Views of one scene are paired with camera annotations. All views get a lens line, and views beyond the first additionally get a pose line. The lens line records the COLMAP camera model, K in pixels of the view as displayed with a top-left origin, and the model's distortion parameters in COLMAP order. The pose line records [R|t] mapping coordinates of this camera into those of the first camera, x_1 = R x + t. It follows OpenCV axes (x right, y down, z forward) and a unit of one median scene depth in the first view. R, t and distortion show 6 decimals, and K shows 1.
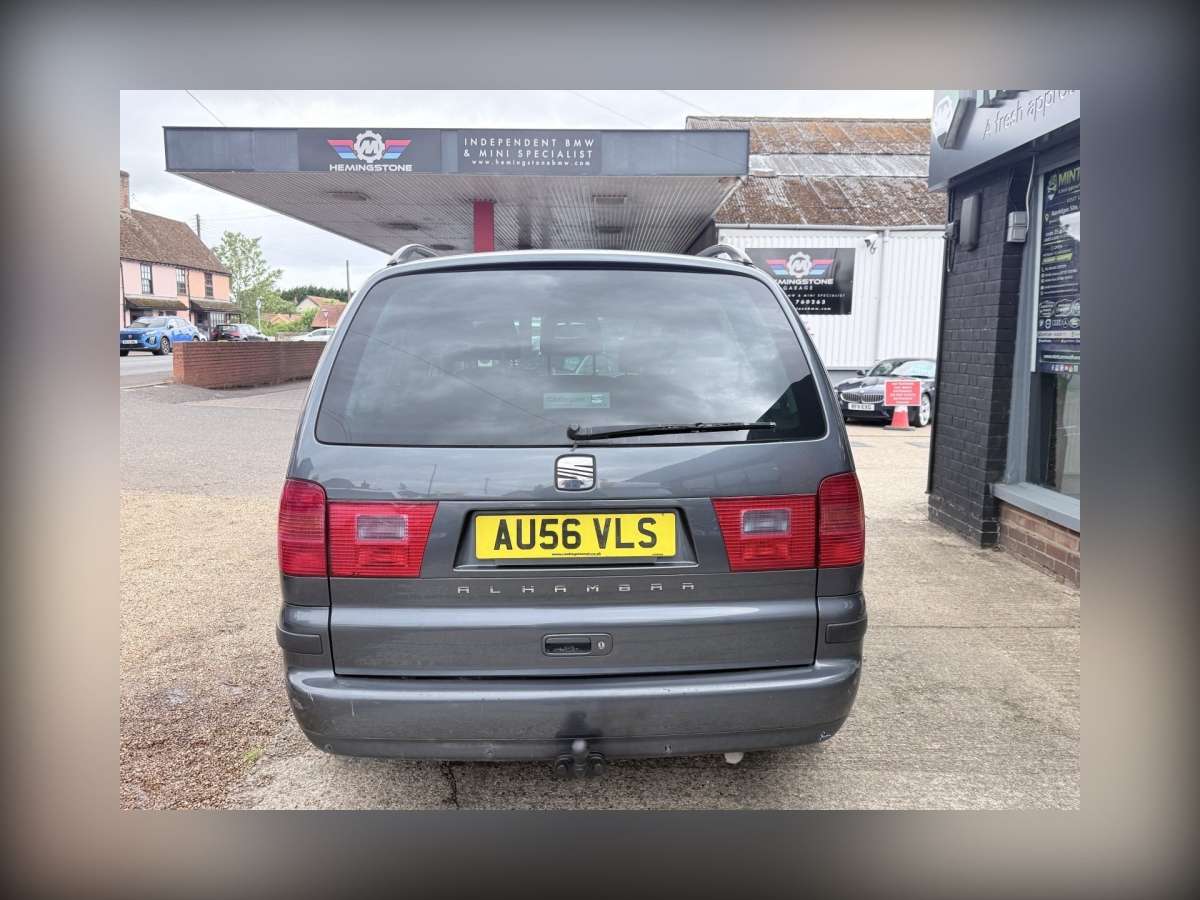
lens RADIAL K [[842.6, 0, 593.9], [0, 842.6, 449.7], [0, 0, 1]] dist [0.046787, -0.067175]
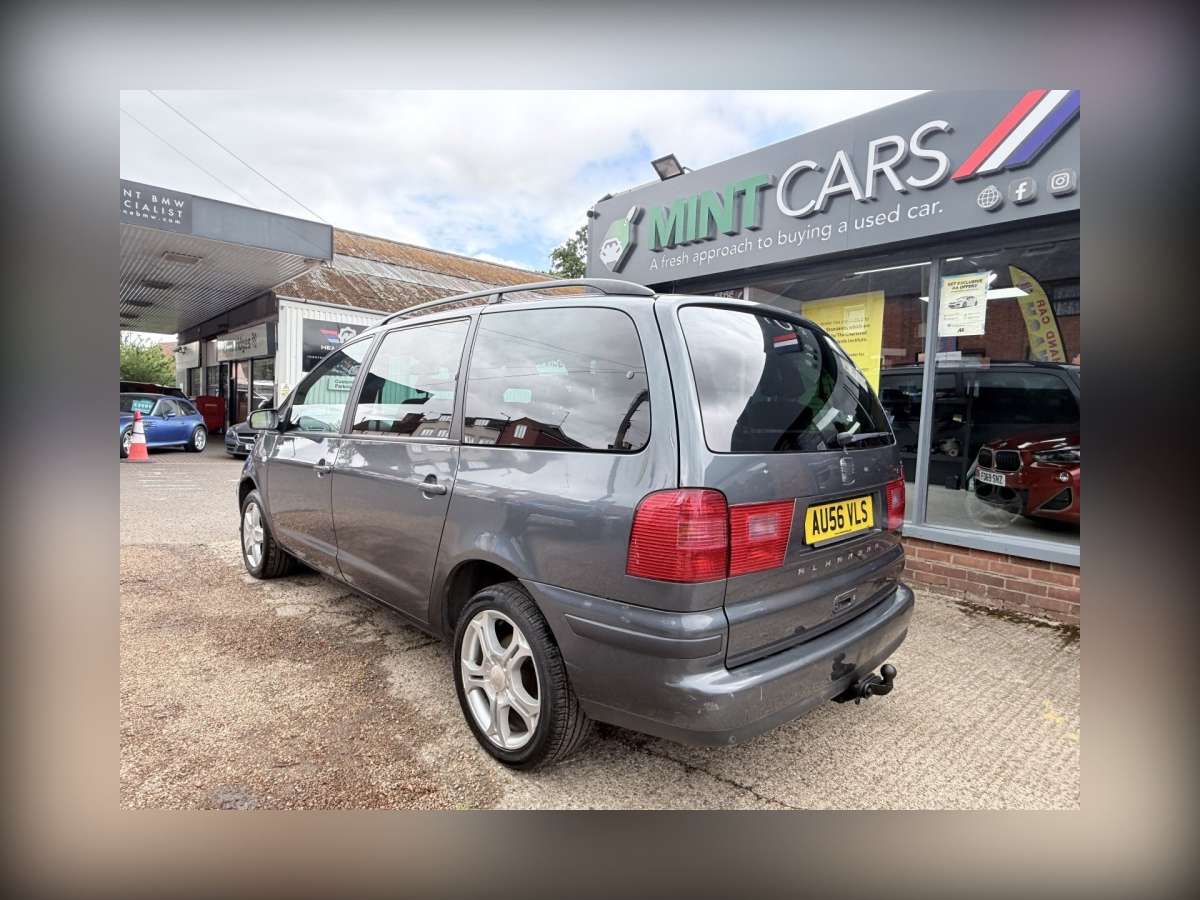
lens RADIAL K [[619.7, 0, 596.9], [0, 619.7, 452.3], [0, 0, 1]] dist [-0.004726, 0.006272]
pose [[0.741351, -0.022165, 0.670751, -0.415163], [0.052908, 0.998274, -0.025489, 0.001300], [-0.669029, 0.054384, 0.741244, 0.227466]]
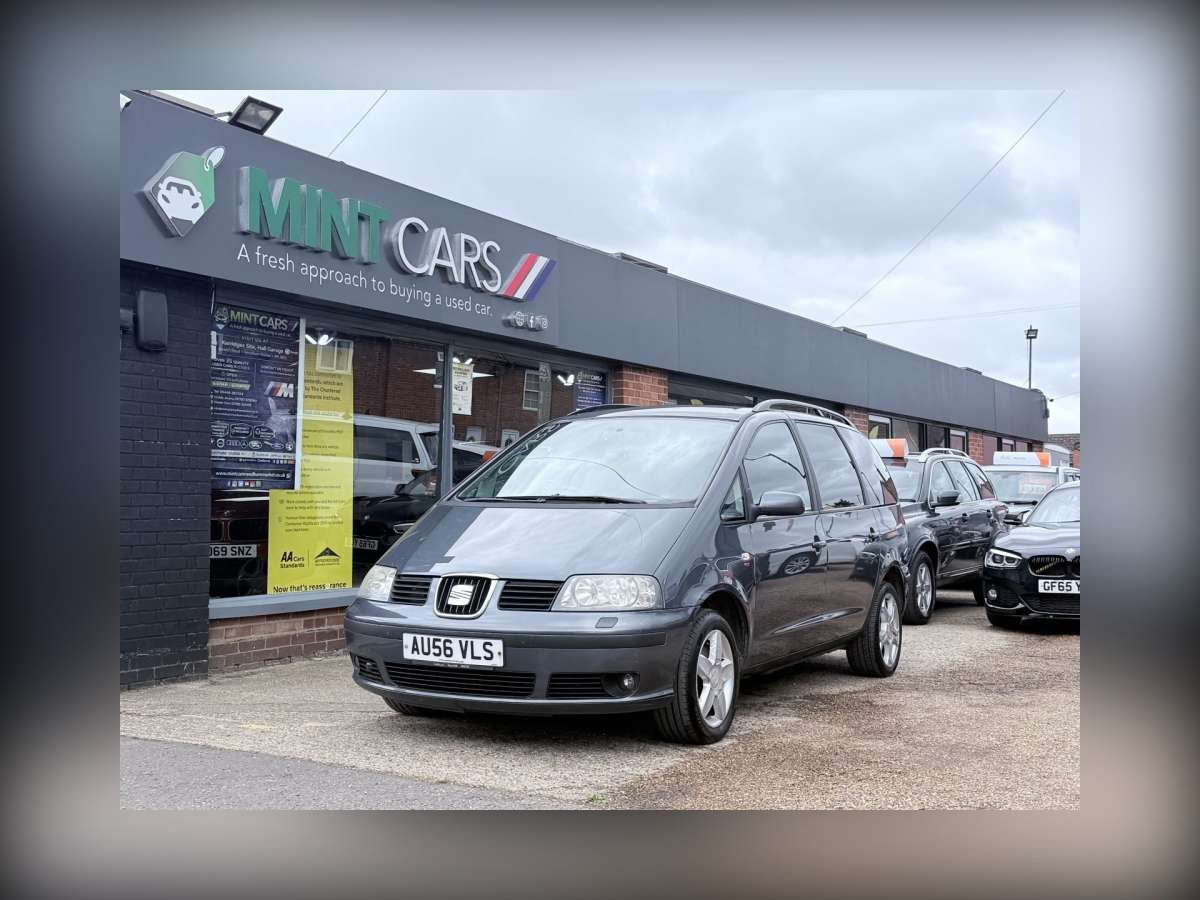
lens RADIAL K [[1269.7, 0, 607.7], [0, 1269.7, 434.1], [0, 0, 1]] dist [0.114279, 0.000000]
pose [[-0.865808, 0.024693, 0.499767, -0.698597], [0.060779, 0.996576, 0.056056, -0.222626], [-0.496671, 0.078909, -0.864344, 2.175464]]
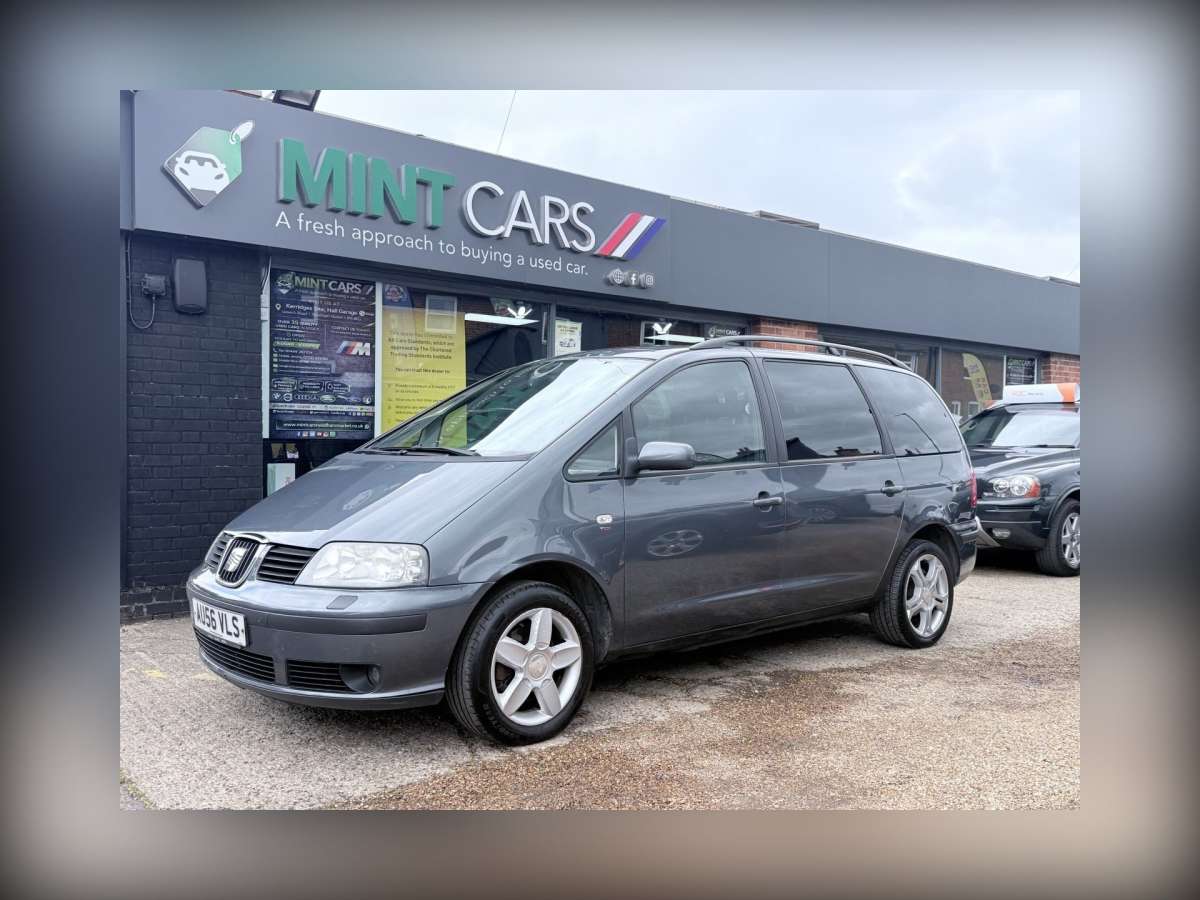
lens RADIAL K [[955.6, 0, 605.3], [0, 955.6, 445.0], [0, 0, 1]] dist [0.081647, -0.087269]
pose [[-0.647497, -0.000183, 0.762068, -0.781976], [0.095280, 0.992134, 0.081193, -0.151008], [-0.756088, 0.125182, -0.642387, 1.554416]]
